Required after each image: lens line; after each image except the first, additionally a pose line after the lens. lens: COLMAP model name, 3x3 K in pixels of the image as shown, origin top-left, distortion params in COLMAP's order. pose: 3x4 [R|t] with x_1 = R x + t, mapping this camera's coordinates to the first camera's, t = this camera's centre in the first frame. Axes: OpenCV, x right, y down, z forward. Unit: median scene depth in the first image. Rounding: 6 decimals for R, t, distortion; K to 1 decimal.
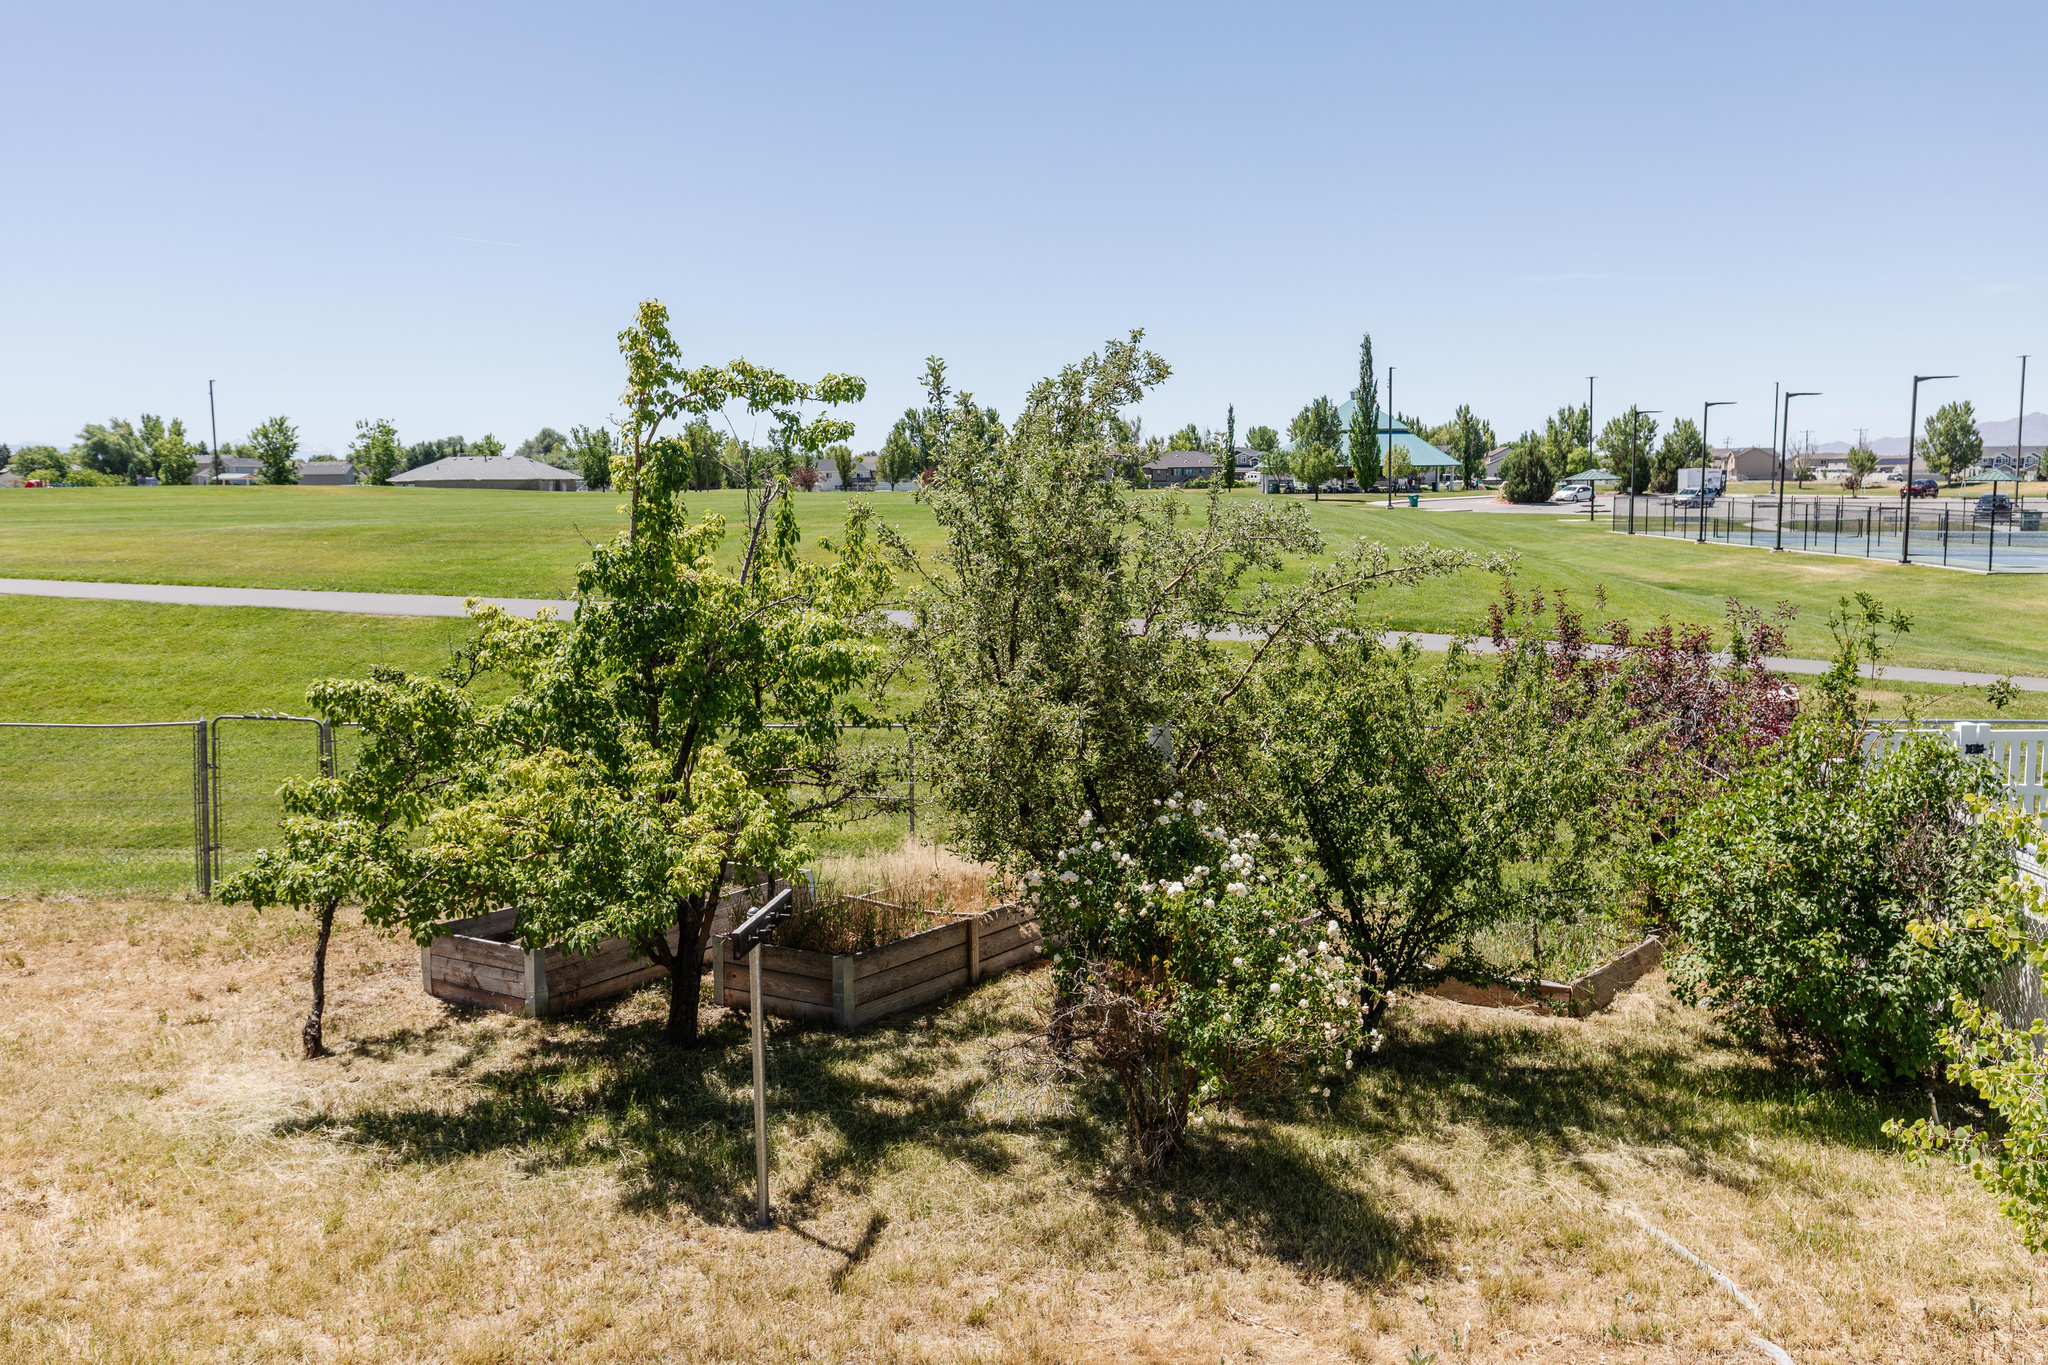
lens RADIAL K [[1782.0, 0, 1033.4], [0, 1782.0, 629.1], [0, 0, 1]] dist [0.008158, -0.004116]
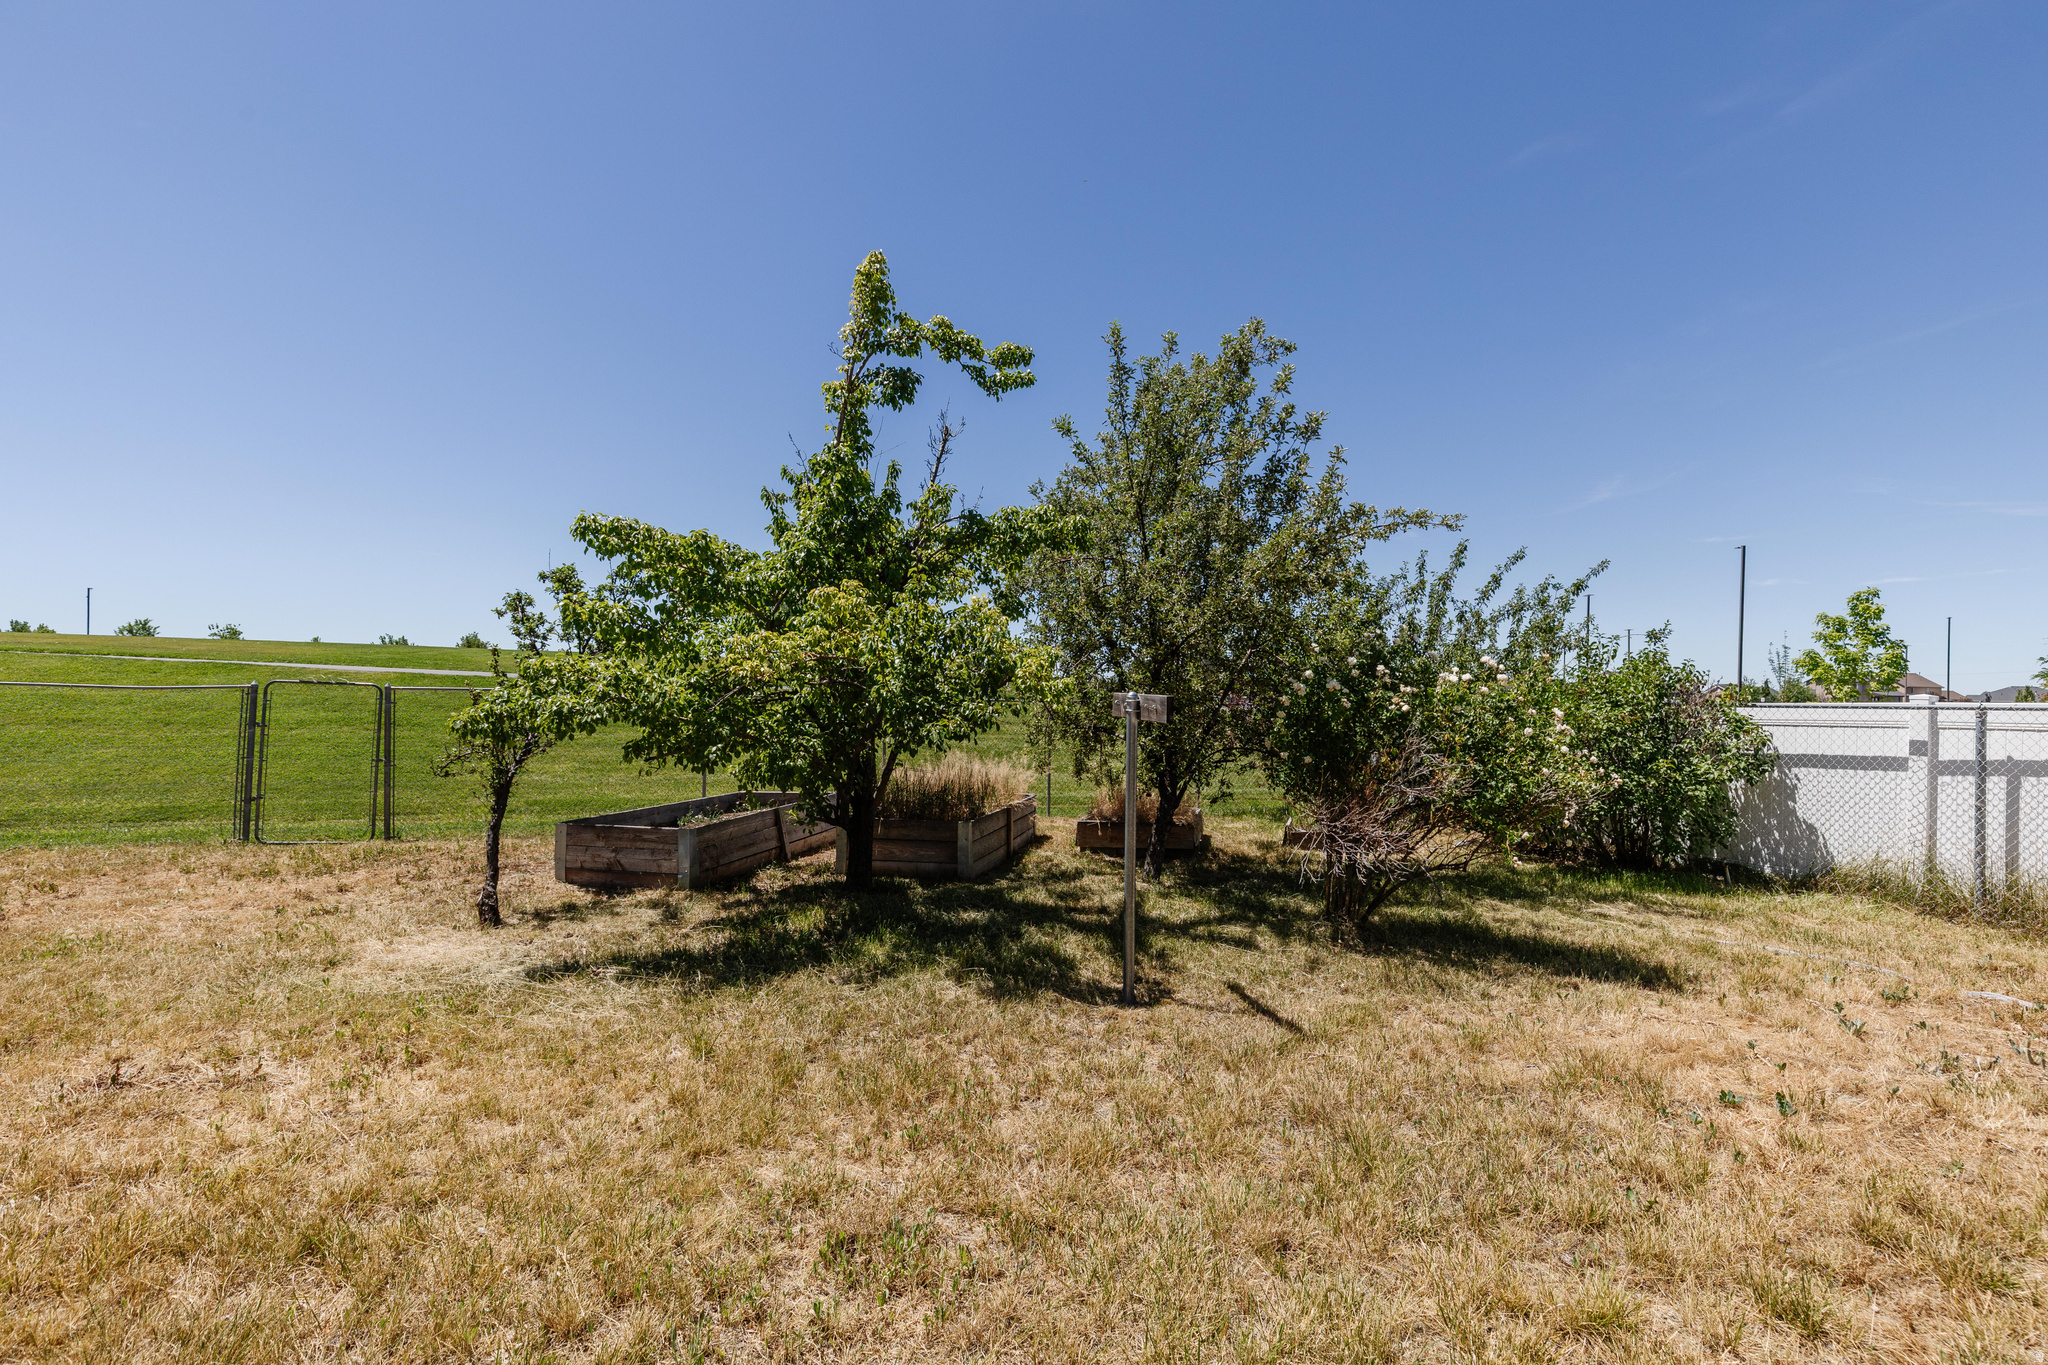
lens RADIAL K [[916.4, 0, 1024.0], [0, 916.4, 682.5], [0, 0, 1]] dist [0.010122, -0.000180]
pose [[0.930018, 0.030853, 0.366215, -0.347827], [0.005319, 0.995235, -0.097357, 0.168744], [-0.367474, 0.092492, 0.925423, 0.431939]]
